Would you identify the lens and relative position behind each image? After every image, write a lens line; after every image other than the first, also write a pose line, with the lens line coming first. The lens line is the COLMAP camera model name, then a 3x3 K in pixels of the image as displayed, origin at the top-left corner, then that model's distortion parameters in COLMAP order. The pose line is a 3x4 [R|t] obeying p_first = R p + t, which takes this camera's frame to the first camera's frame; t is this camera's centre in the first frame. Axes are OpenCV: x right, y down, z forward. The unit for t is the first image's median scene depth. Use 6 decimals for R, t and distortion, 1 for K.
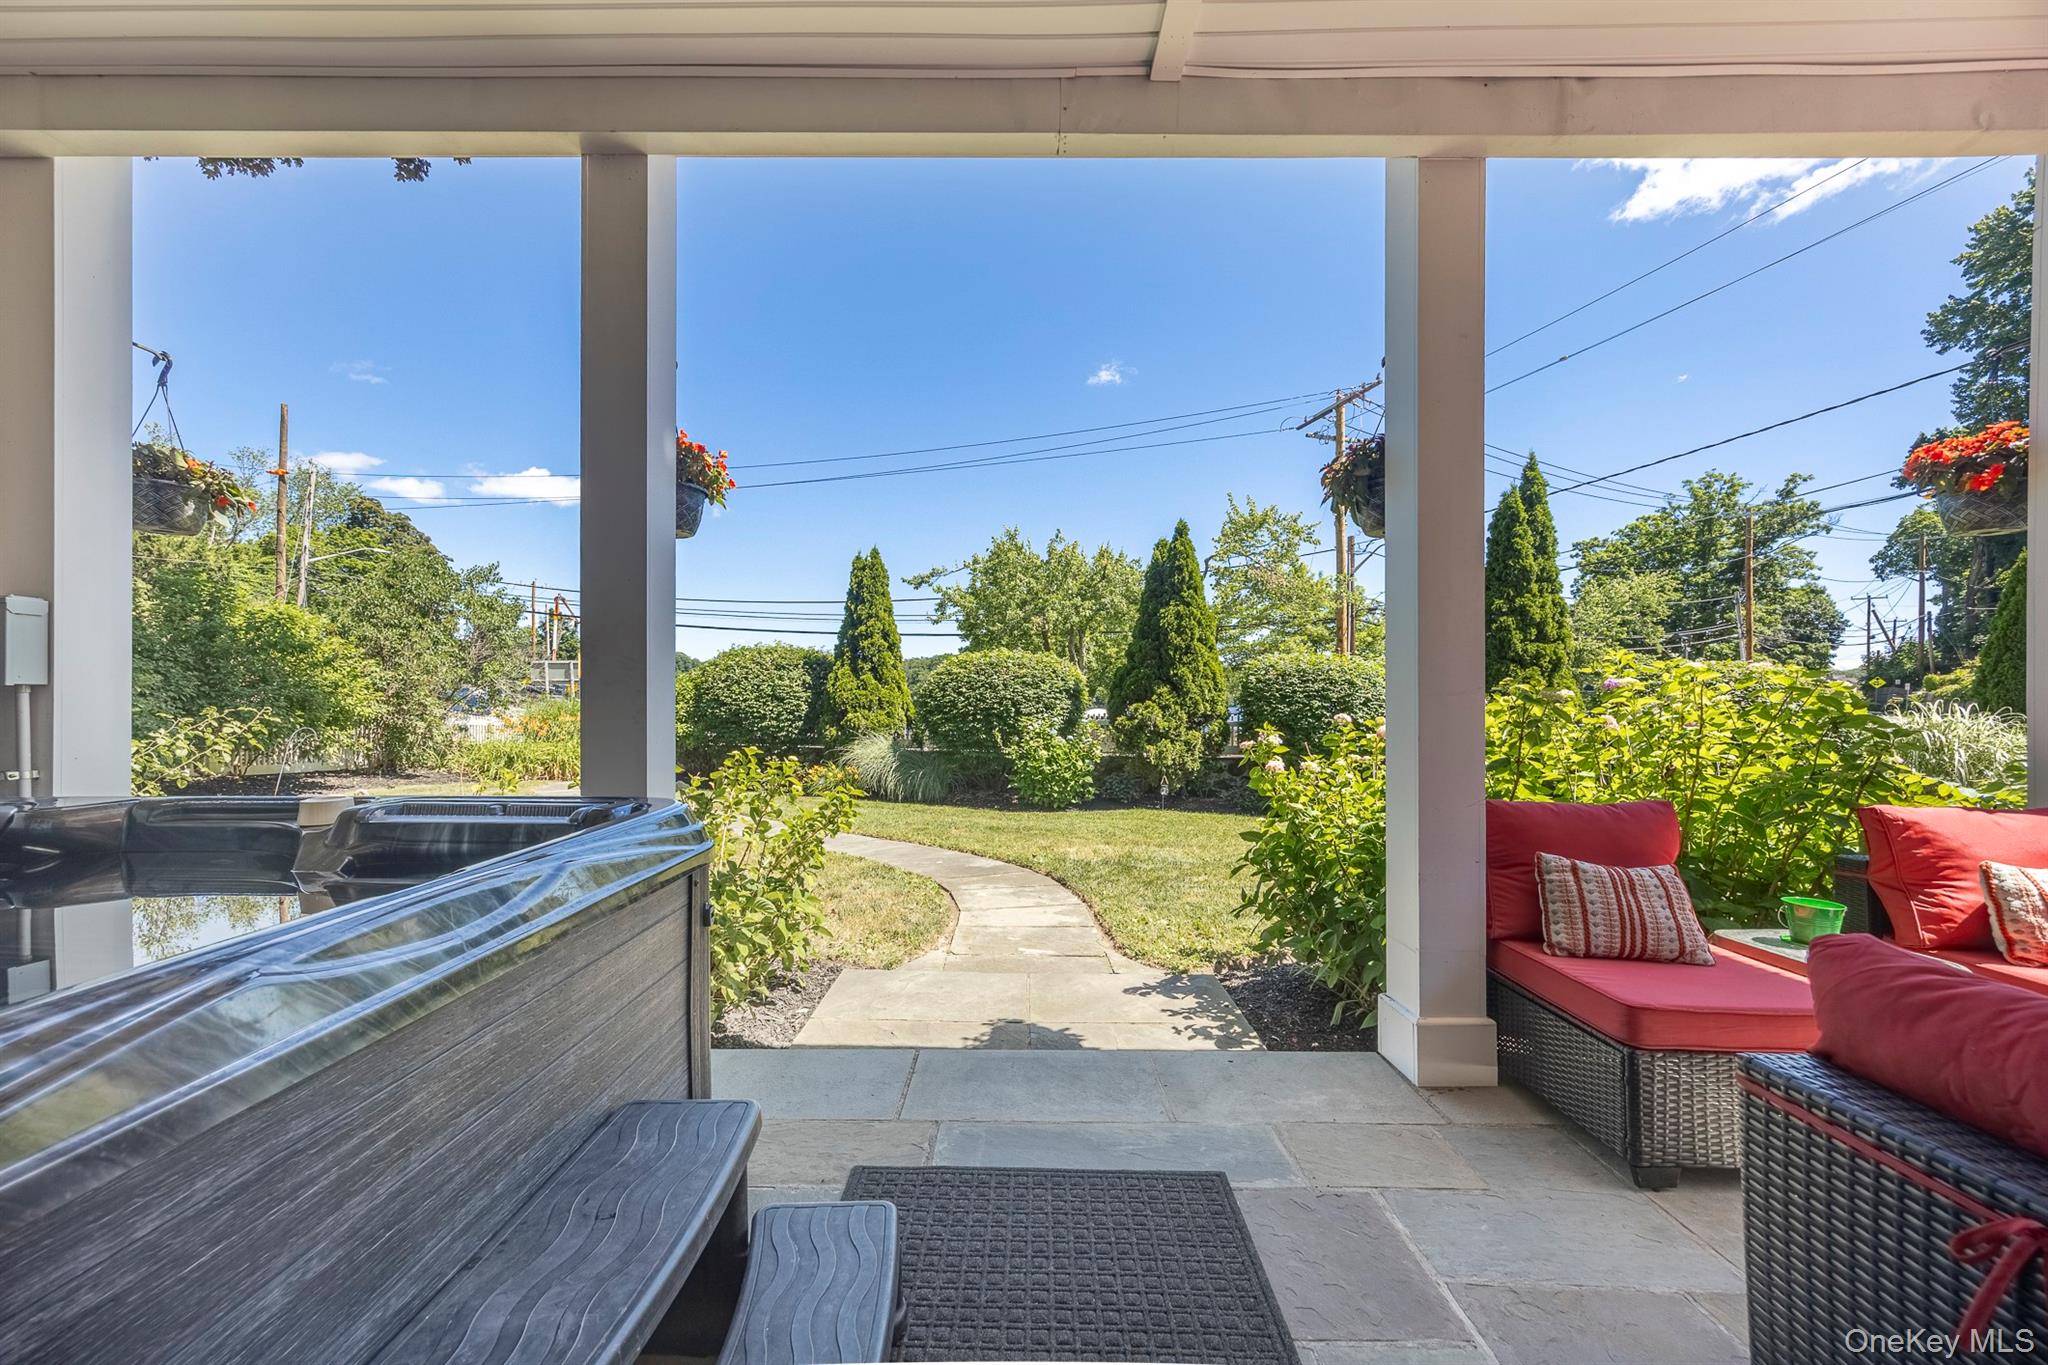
lens RADIAL K [[780.8, 0, 1021.0], [0, 780.8, 709.6], [0, 0, 1]] dist [-0.000572, -0.000101]
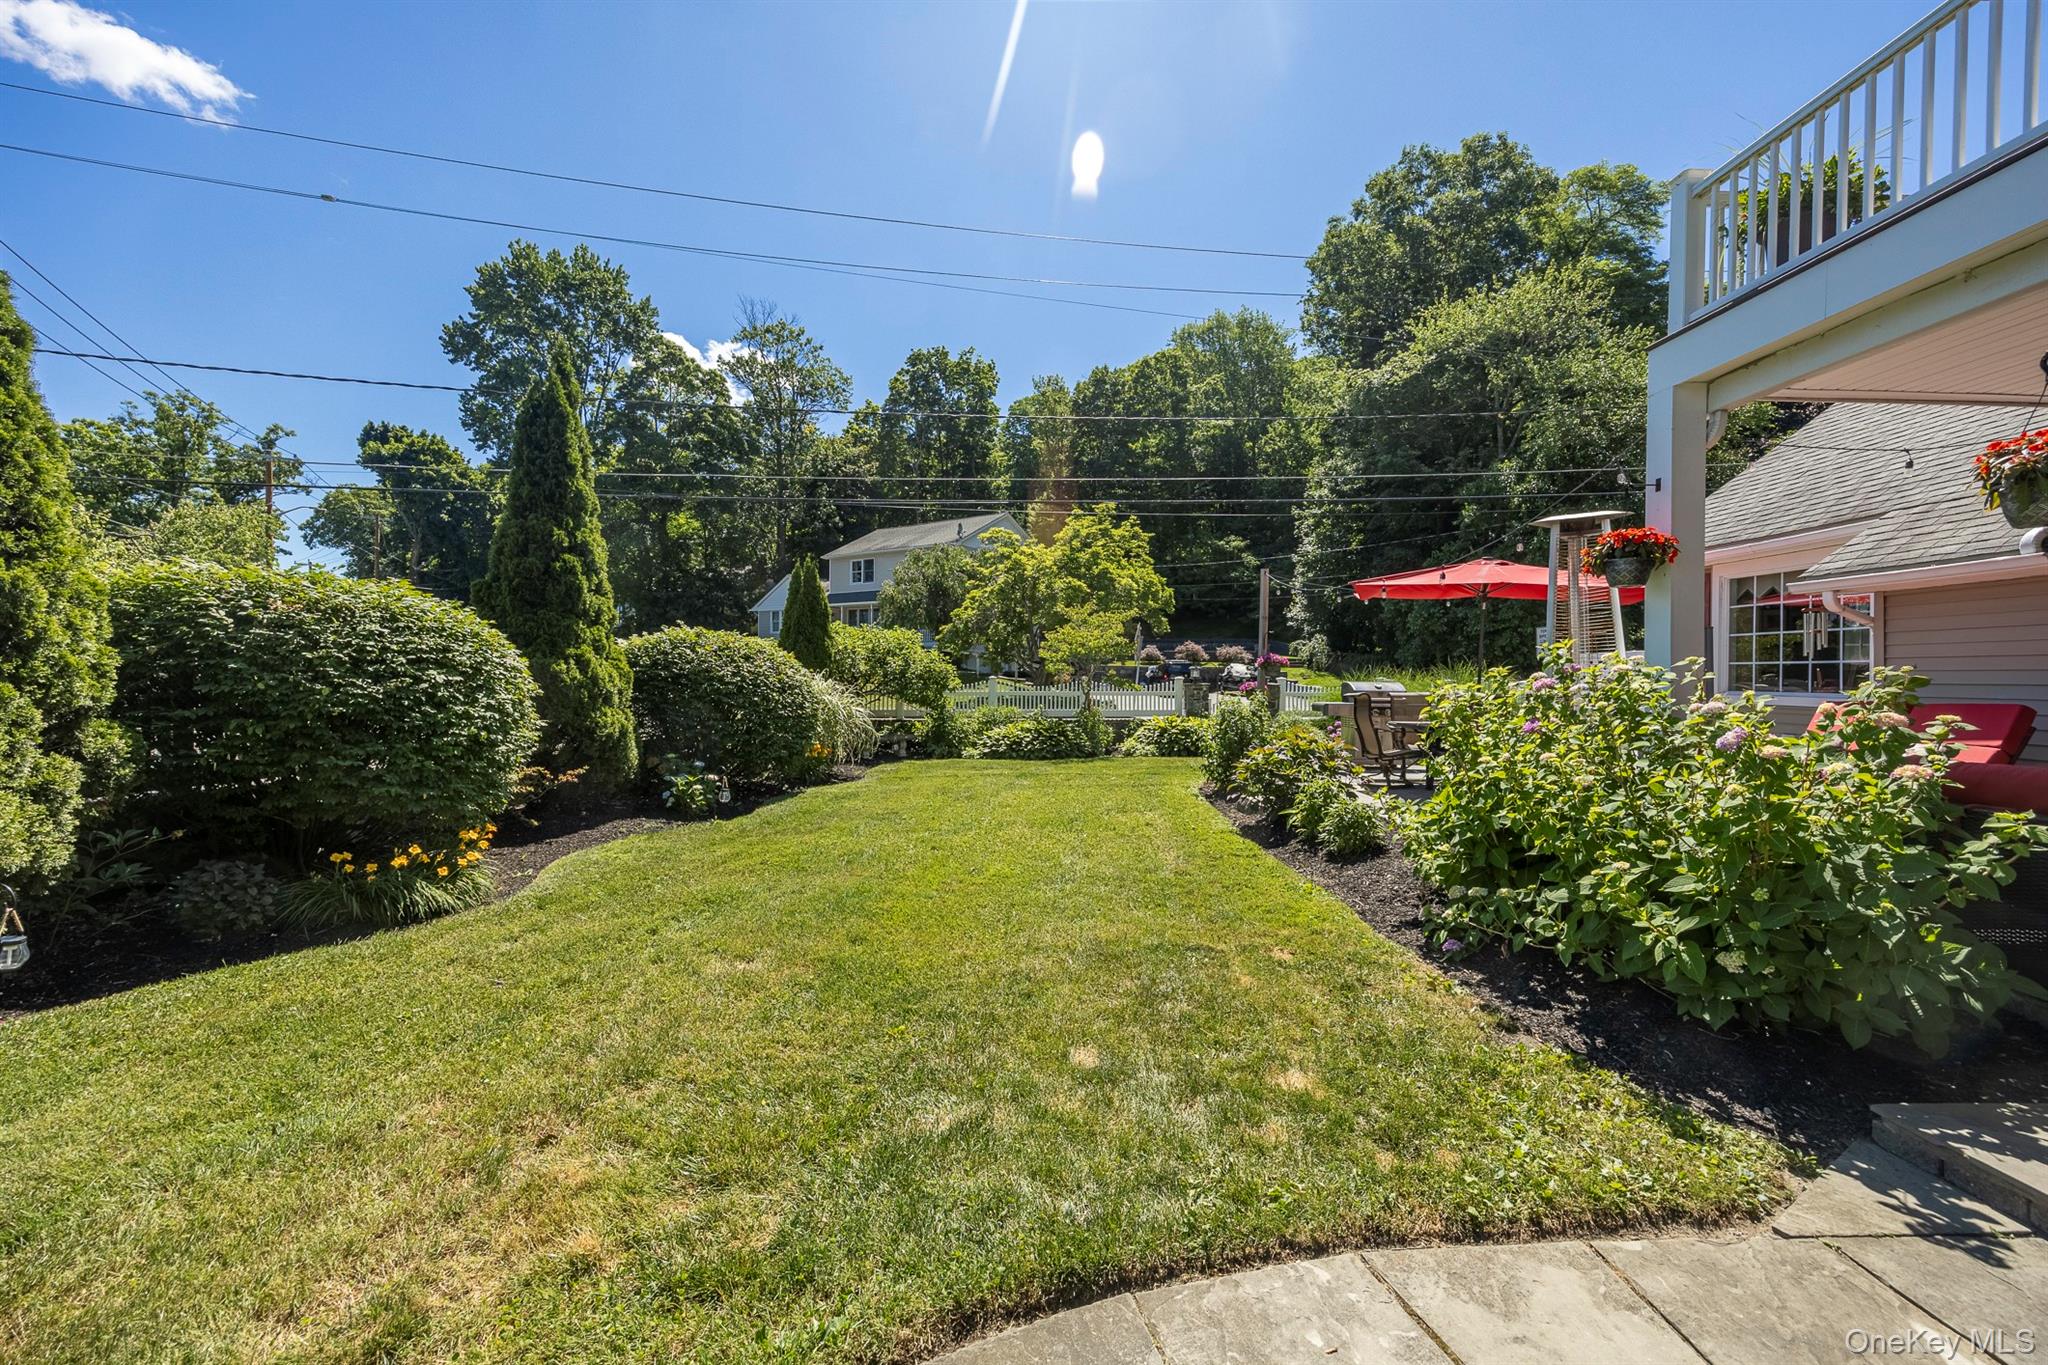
lens RADIAL K [[816.9, 0, 1028.7], [0, 816.9, 680.1], [0, 0, 1]] dist [0.007738, -0.000240]
pose [[-0.017012, -0.009309, 0.999812, -0.145517], [-0.000744, 0.999957, 0.009297, -0.009198], [-0.999855, -0.000586, -0.017018, 0.570044]]
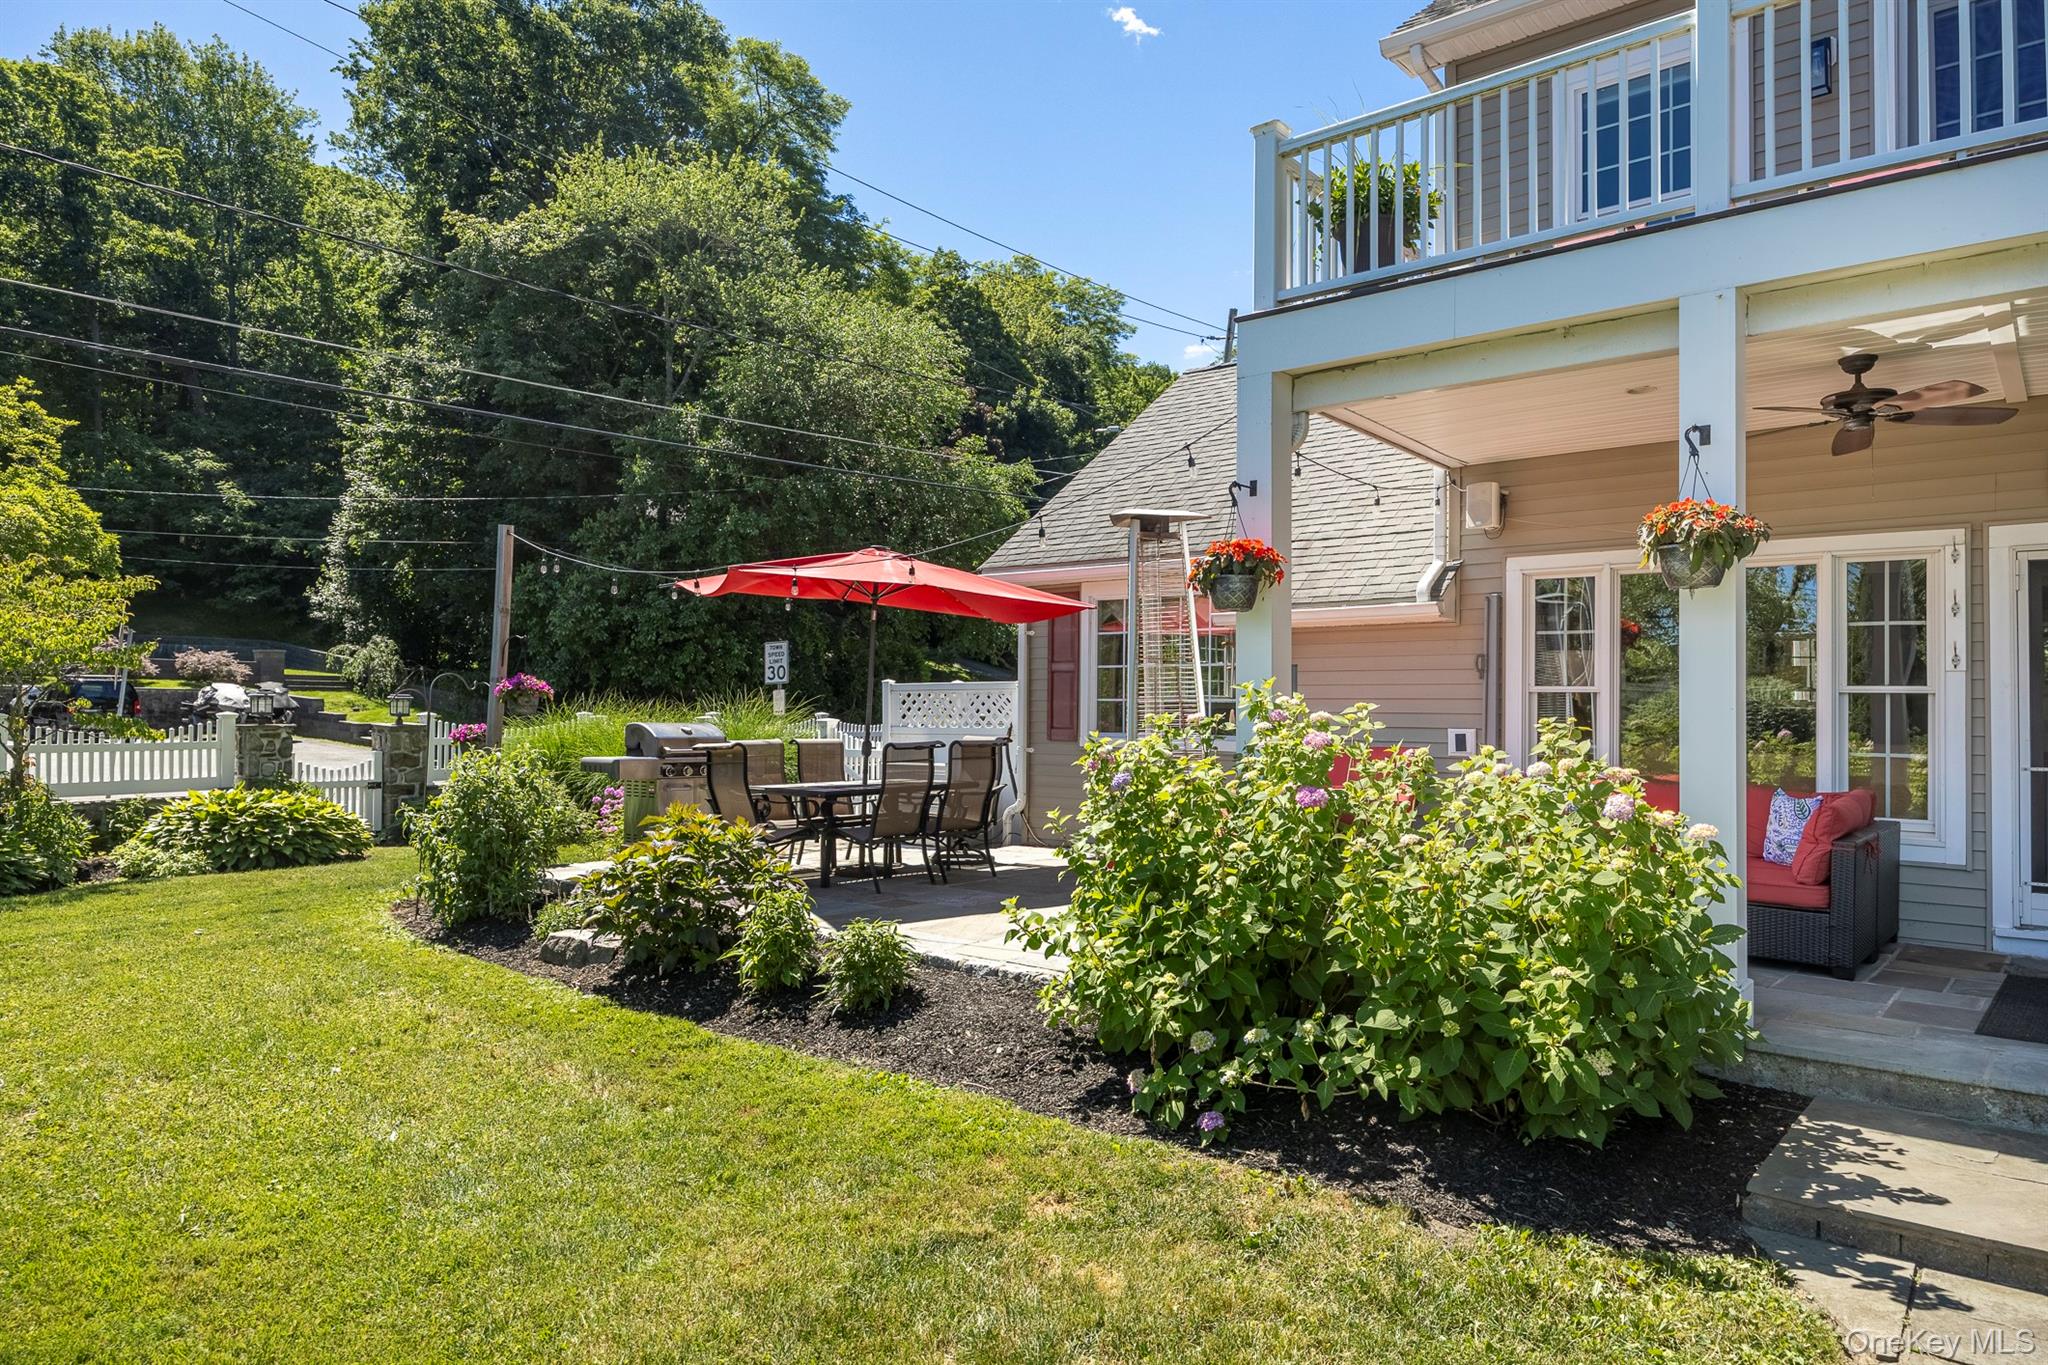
lens RADIAL K [[1282.0, 0, 1021.4], [0, 1282.0, 675.1], [0, 0, 1]] dist [-0.002598, 0.000543]
pose [[-0.765698, 0.008531, 0.643144, 0.009882], [-0.007178, 0.999736, -0.021807, -0.015413], [-0.643160, -0.021314, -0.765435, 0.720156]]
